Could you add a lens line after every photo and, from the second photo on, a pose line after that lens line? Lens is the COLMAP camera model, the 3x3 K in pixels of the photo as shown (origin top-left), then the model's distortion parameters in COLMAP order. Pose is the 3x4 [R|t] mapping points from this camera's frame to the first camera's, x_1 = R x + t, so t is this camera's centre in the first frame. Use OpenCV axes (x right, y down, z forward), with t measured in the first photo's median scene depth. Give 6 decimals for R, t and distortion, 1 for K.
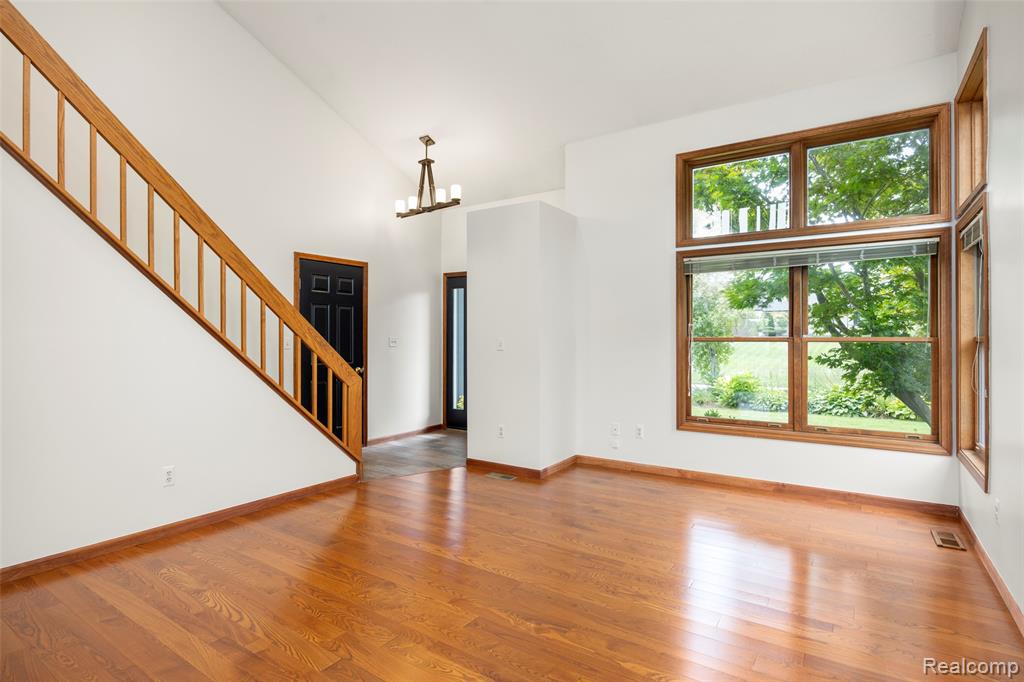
lens RADIAL K [[517.7, 0, 507.2], [0, 517.7, 341.1], [0, 0, 1]] dist [-0.009102, 0.000129]
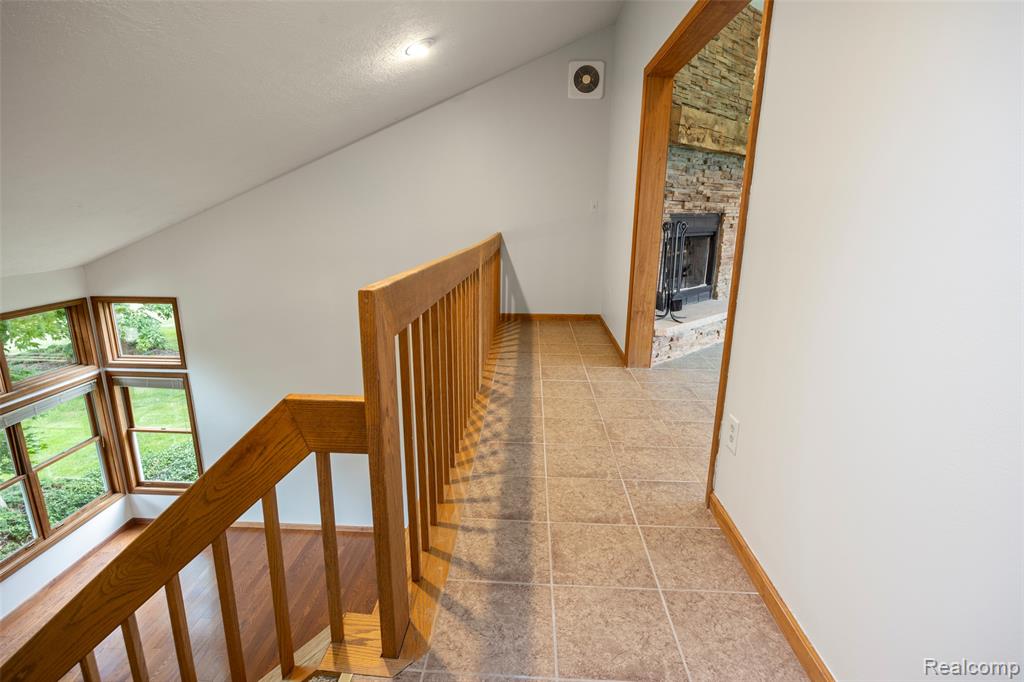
lens RADIAL K [[507.5, 0, 508.0], [0, 507.5, 339.1], [0, 0, 1]] dist [-0.004342, -0.001705]
pose [[-0.514907, -0.215464, 0.829727, -0.886556], [-0.004066, 0.968501, 0.248977, -0.570500], [-0.857236, 0.124826, -0.499564, 0.522367]]
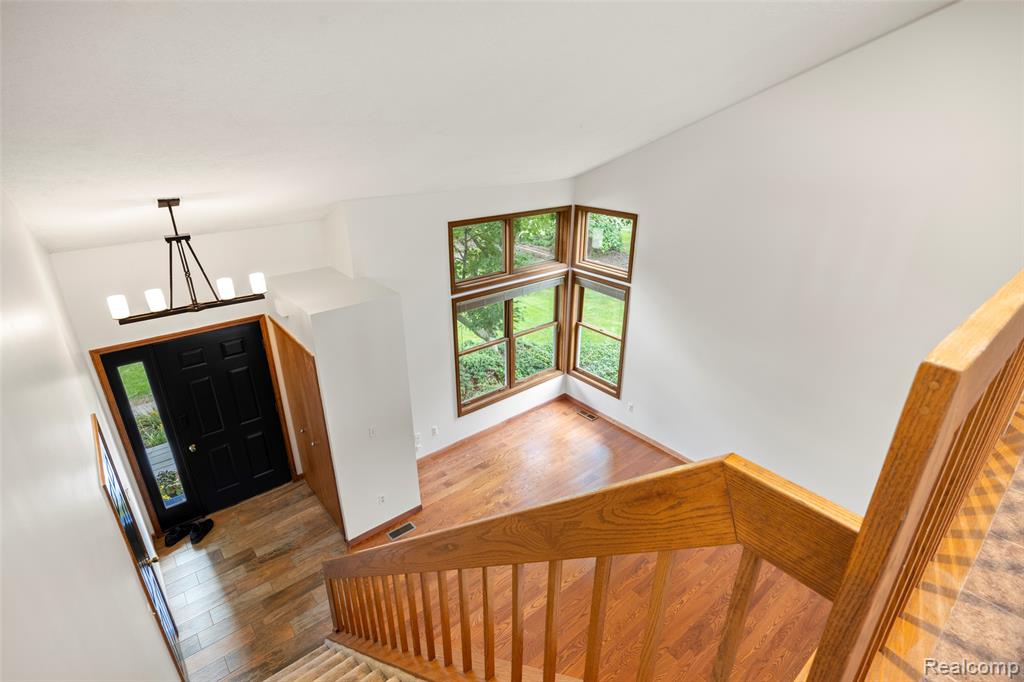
lens RADIAL K [[507.5, 0, 508.0], [0, 507.5, 339.1], [0, 0, 1]] dist [-0.004342, -0.001705]
pose [[0.287372, -0.385392, 0.876864, -0.777723], [0.008247, 0.916441, 0.400085, -0.587617], [-0.957784, -0.107742, 0.266538, 0.524203]]
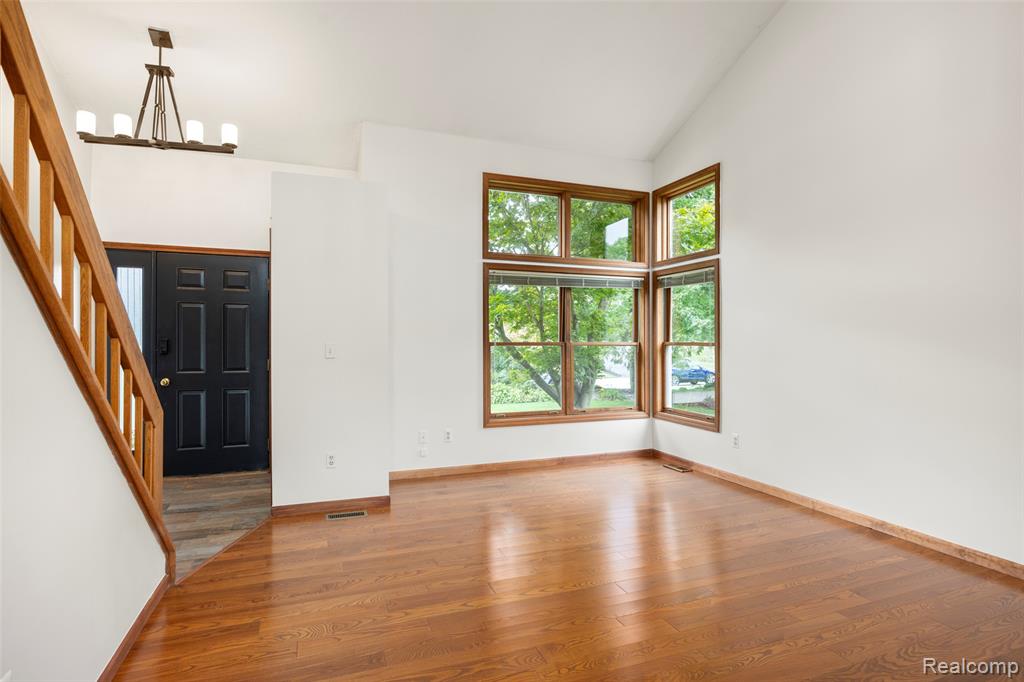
lens RADIAL K [[518.2, 0, 512.9], [0, 518.2, 345.8], [0, 0, 1]] dist [-0.013829, 0.000025]
pose [[0.578553, -0.004319, 0.815634, -0.520173], [0.004808, 0.999987, 0.001885, -0.001449], [-0.815631, 0.002830, 0.578566, 0.328294]]
